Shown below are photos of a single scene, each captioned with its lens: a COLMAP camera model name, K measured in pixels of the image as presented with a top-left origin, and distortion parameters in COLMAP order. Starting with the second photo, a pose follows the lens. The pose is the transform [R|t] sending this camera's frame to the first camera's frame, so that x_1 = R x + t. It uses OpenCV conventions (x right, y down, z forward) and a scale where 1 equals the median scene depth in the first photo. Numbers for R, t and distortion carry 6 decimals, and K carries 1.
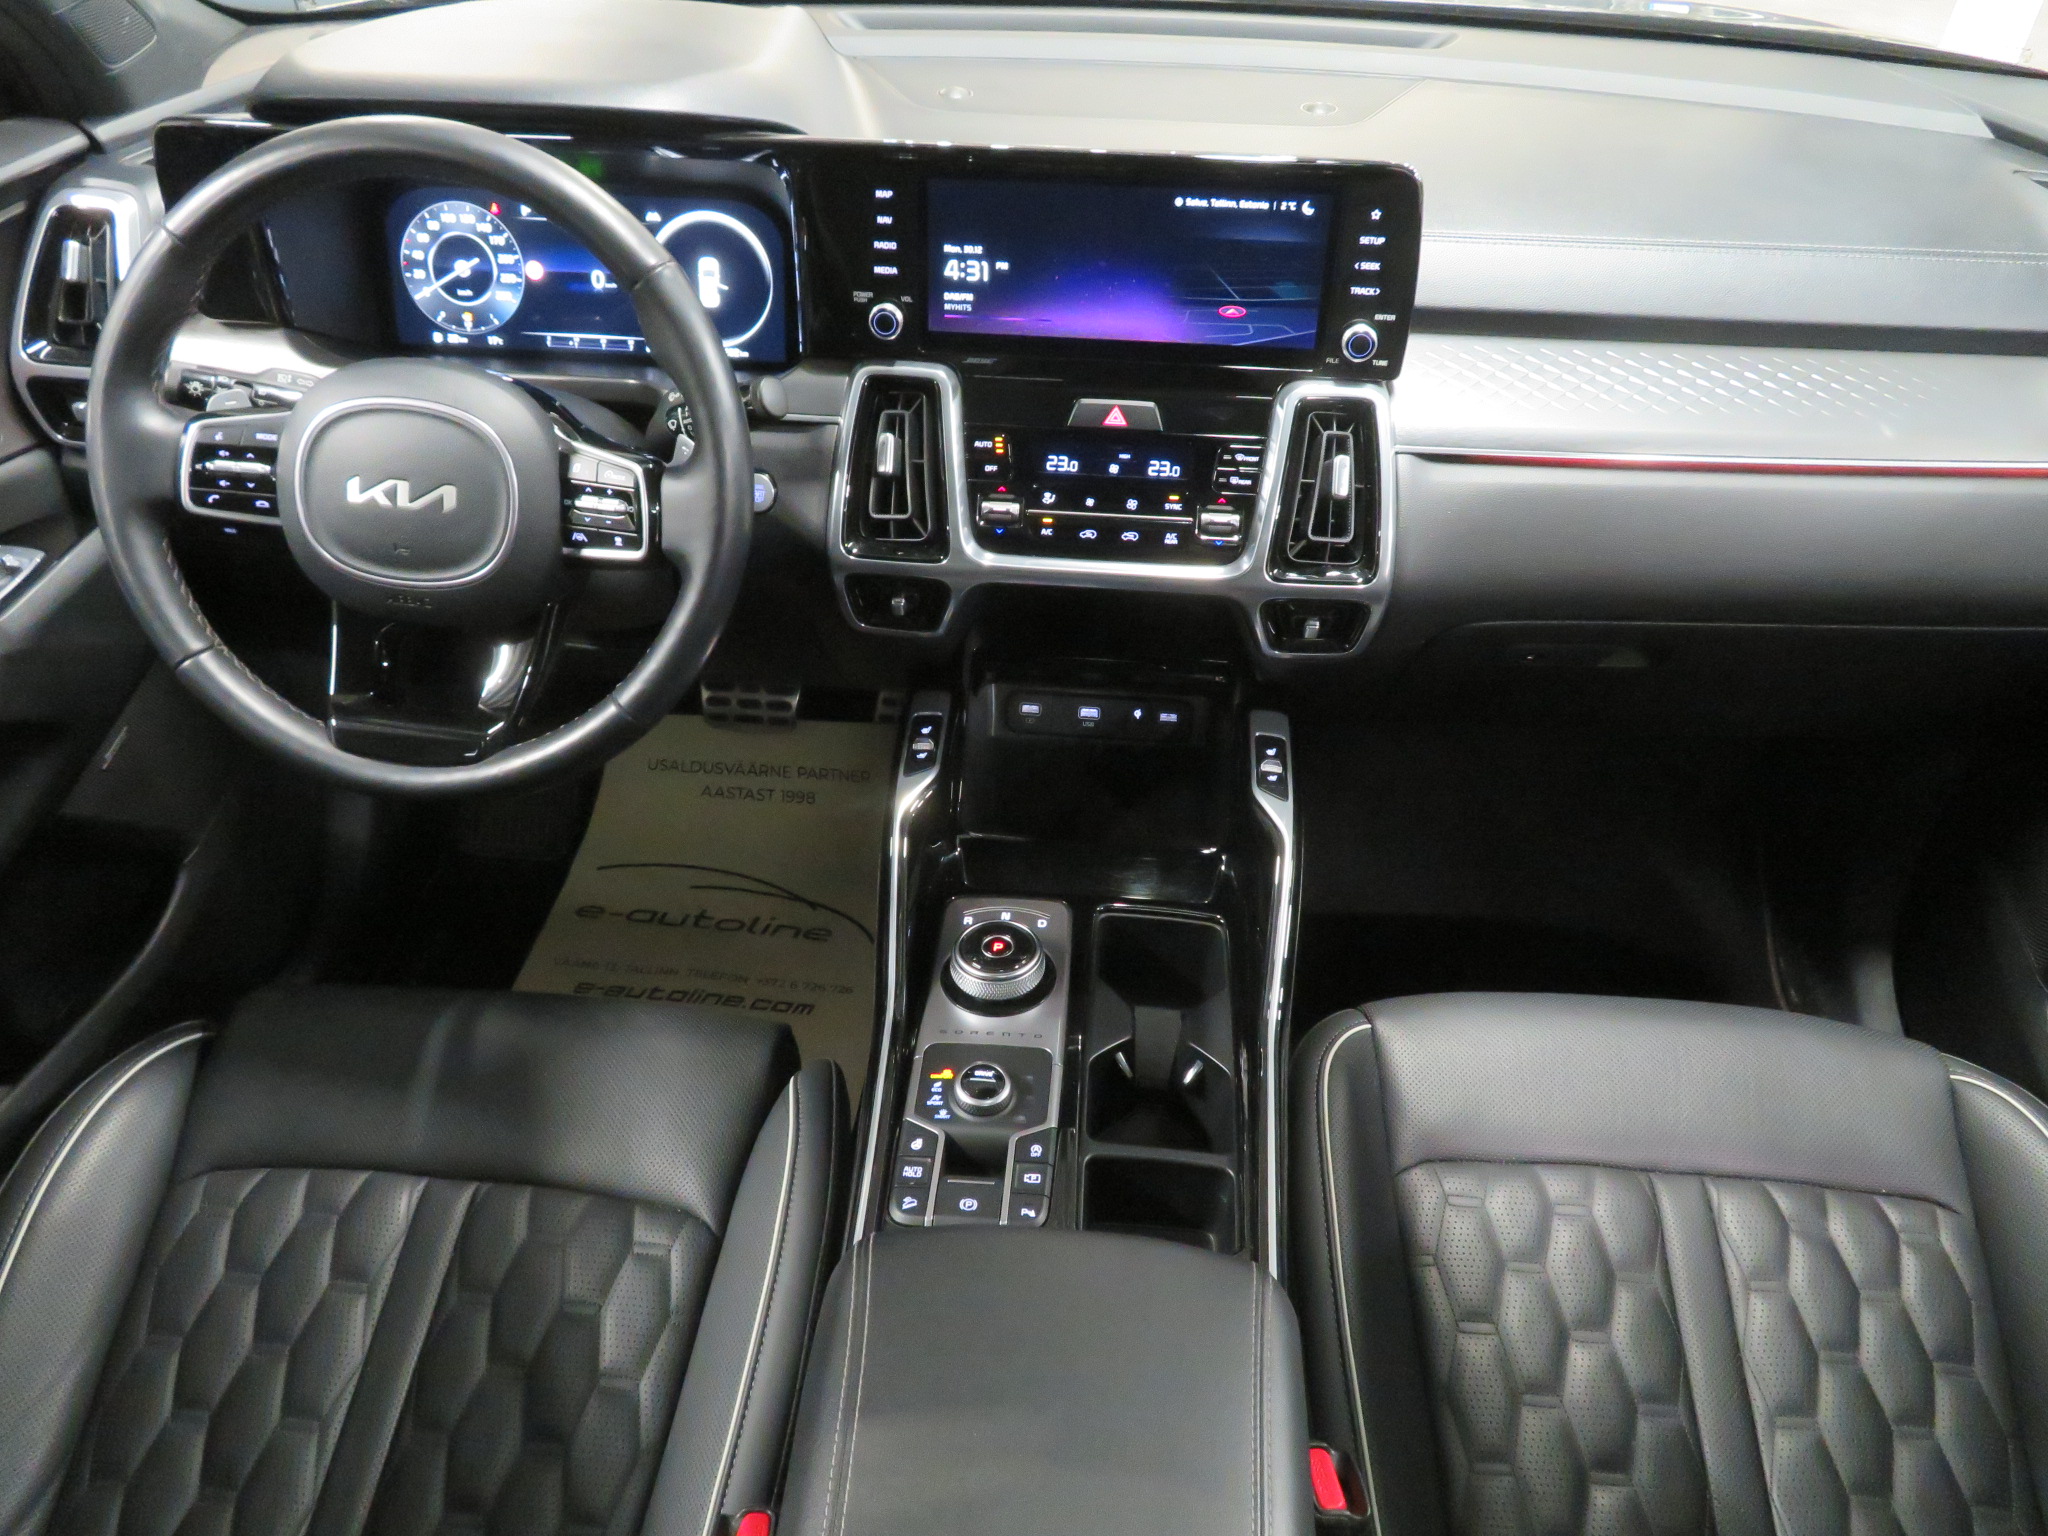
lens RADIAL K [[1476.9, 0, 1024.0], [0, 1476.9, 768.0], [0, 0, 1]] dist [-0.007300, 0.000243]
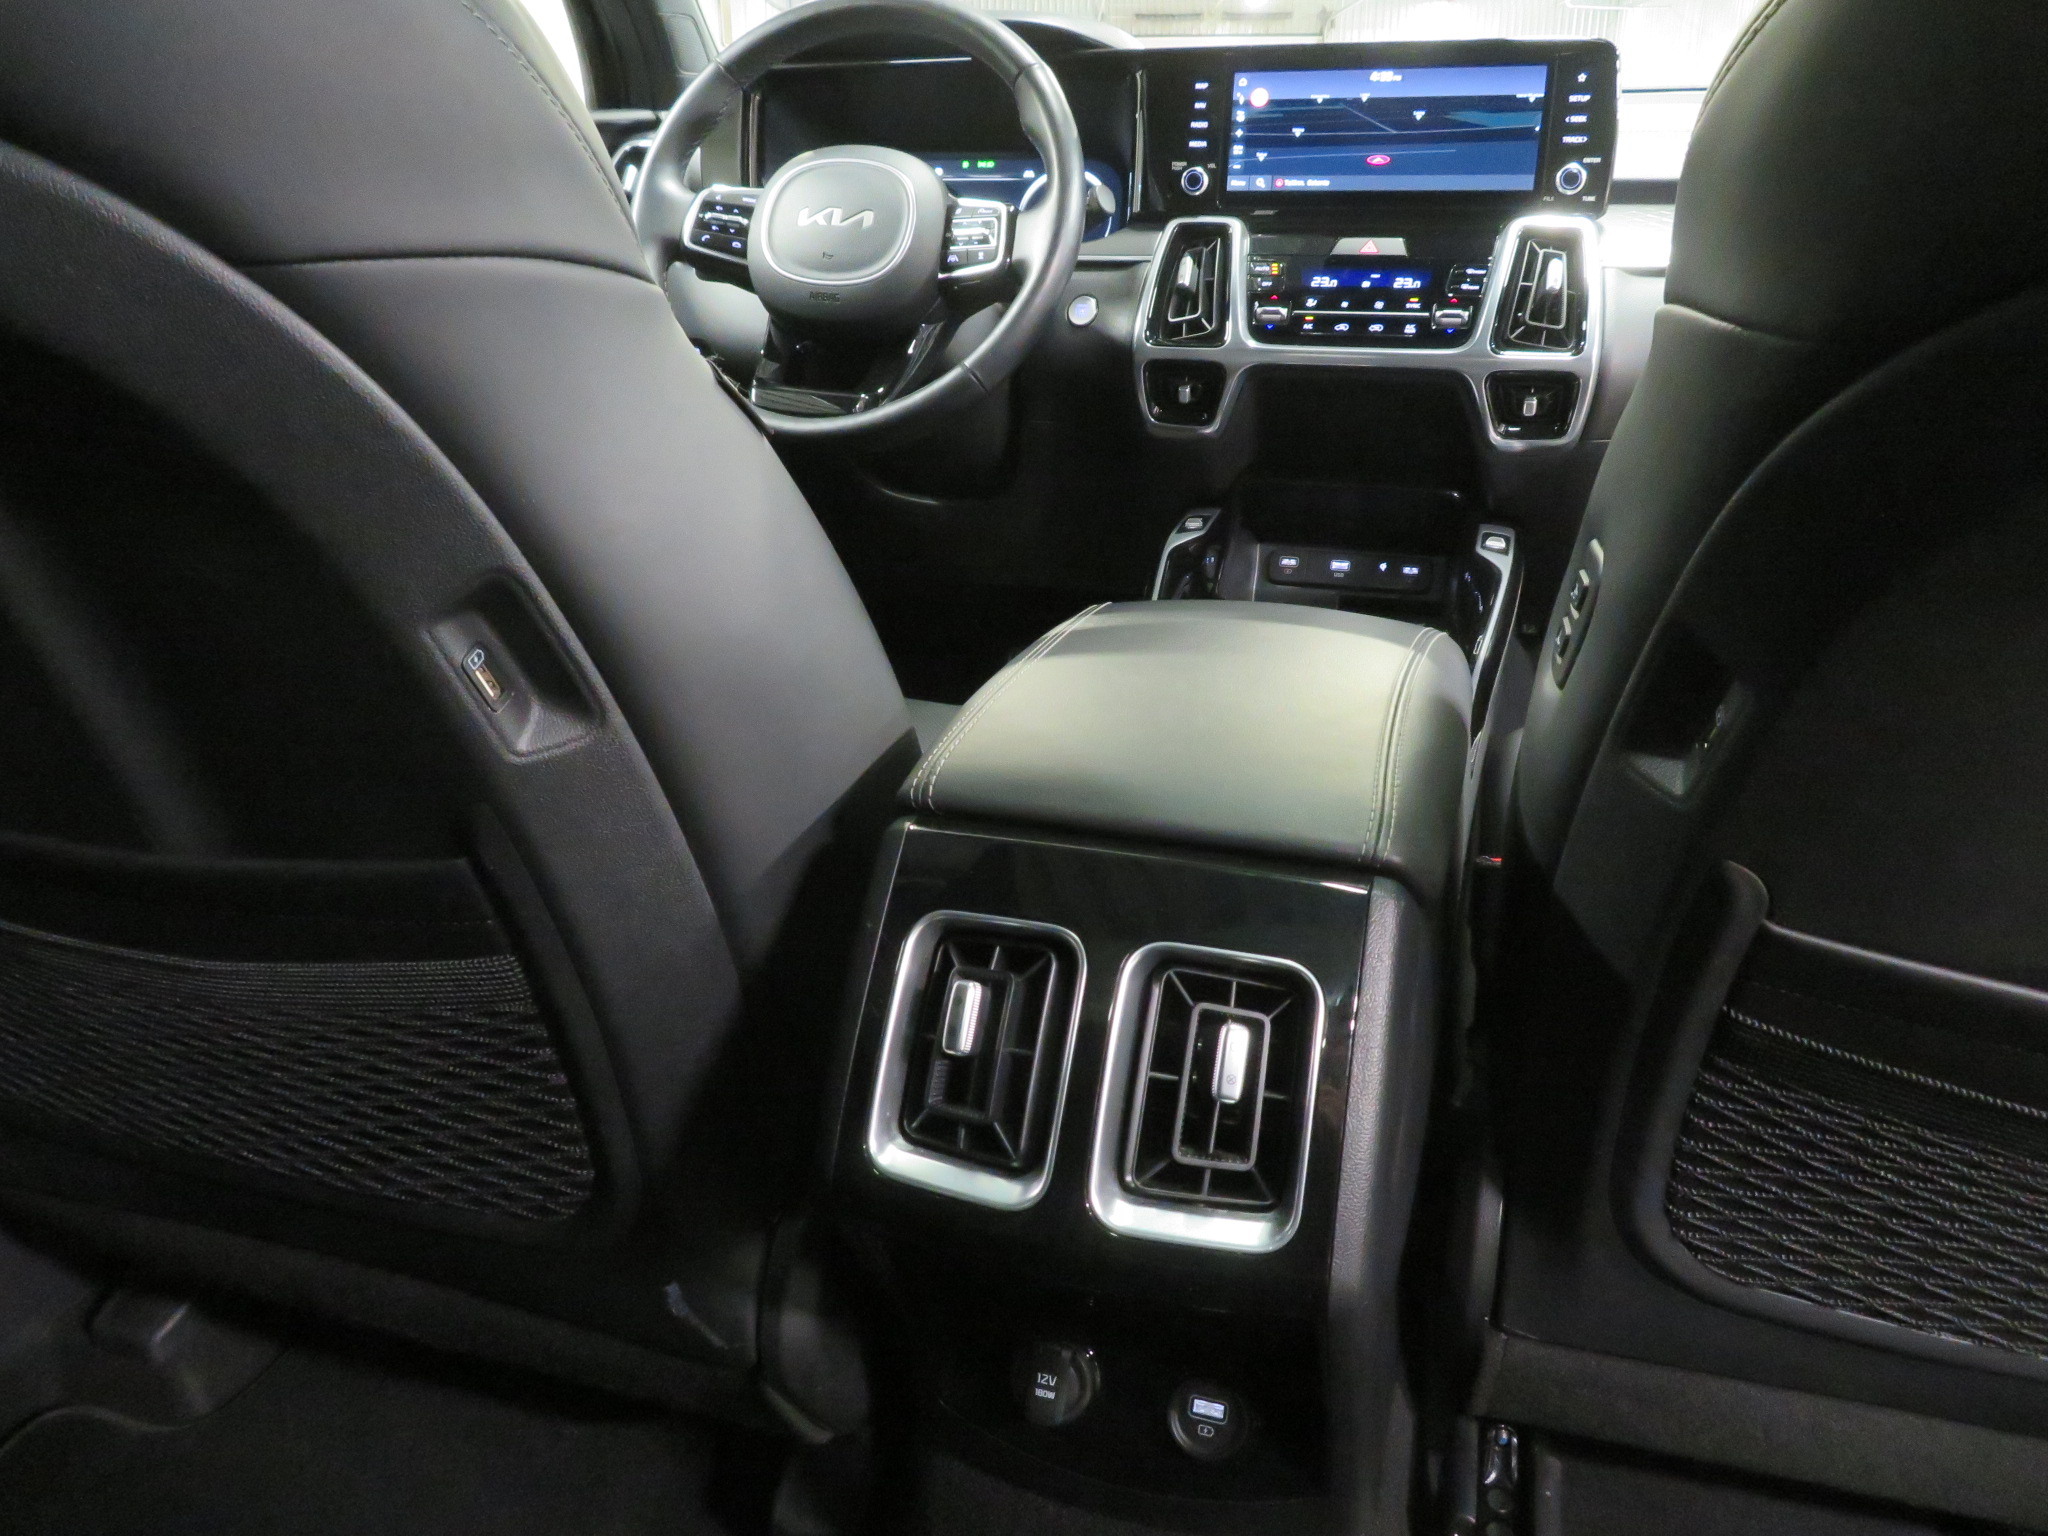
lens RADIAL K [[1479.5, 0, 1024.0], [0, 1479.5, 768.0], [0, 0, 1]] dist [0.007463, 0.001998]
pose [[0.976190, 0.061740, -0.207943, 0.064633], [-0.128854, 0.936222, -0.326933, 0.633533], [0.174496, 0.345943, 0.921886, -0.068846]]
